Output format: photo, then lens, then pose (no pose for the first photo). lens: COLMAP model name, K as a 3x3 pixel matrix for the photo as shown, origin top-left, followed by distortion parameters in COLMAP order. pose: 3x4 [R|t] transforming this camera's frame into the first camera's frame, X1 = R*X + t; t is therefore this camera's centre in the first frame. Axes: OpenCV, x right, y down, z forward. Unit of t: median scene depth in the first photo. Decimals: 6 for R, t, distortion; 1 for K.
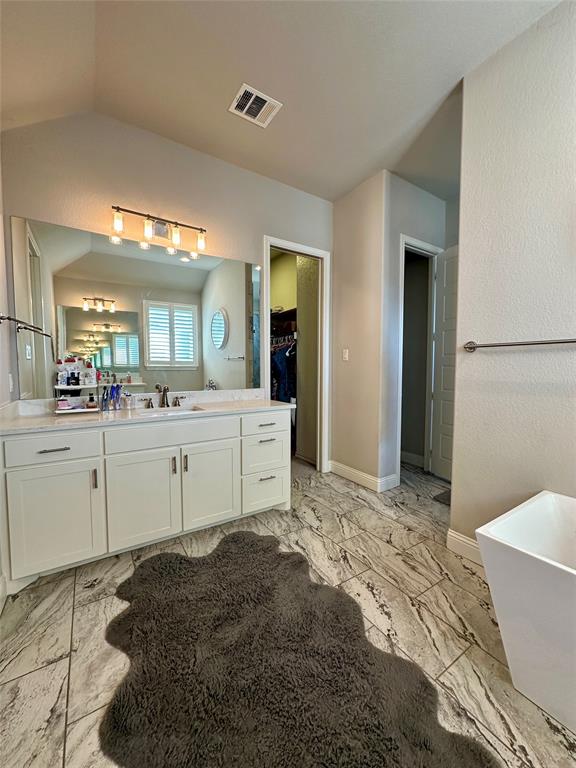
lens RADIAL K [[307.4, 0, 287.1], [0, 307.4, 384.4], [0, 0, 1]] dist [-0.002230, 0.001260]
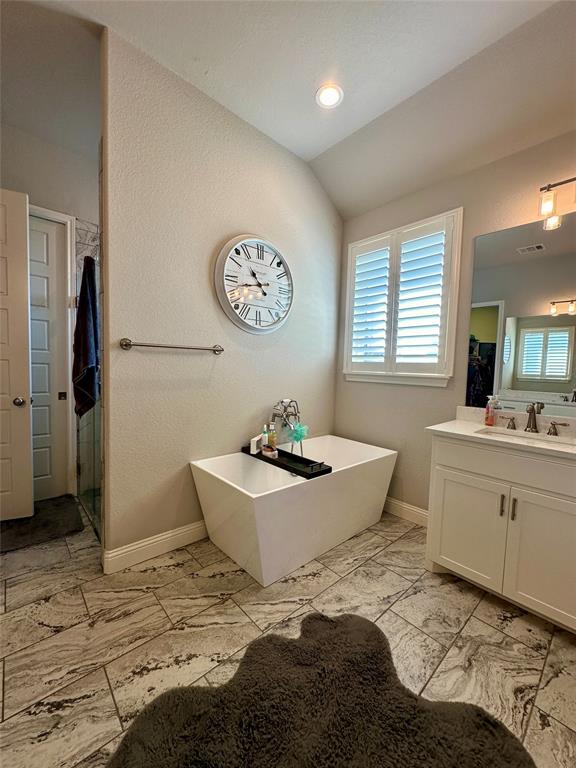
lens RADIAL K [[307.4, 0, 284.9], [0, 307.4, 385.4], [0, 0, 1]] dist [-0.002230, 0.001260]
pose [[-0.162691, -0.061402, 0.984765, -0.457580], [0.029965, 0.997294, 0.067134, -0.050039], [-0.986222, 0.040431, -0.160411, 0.759475]]
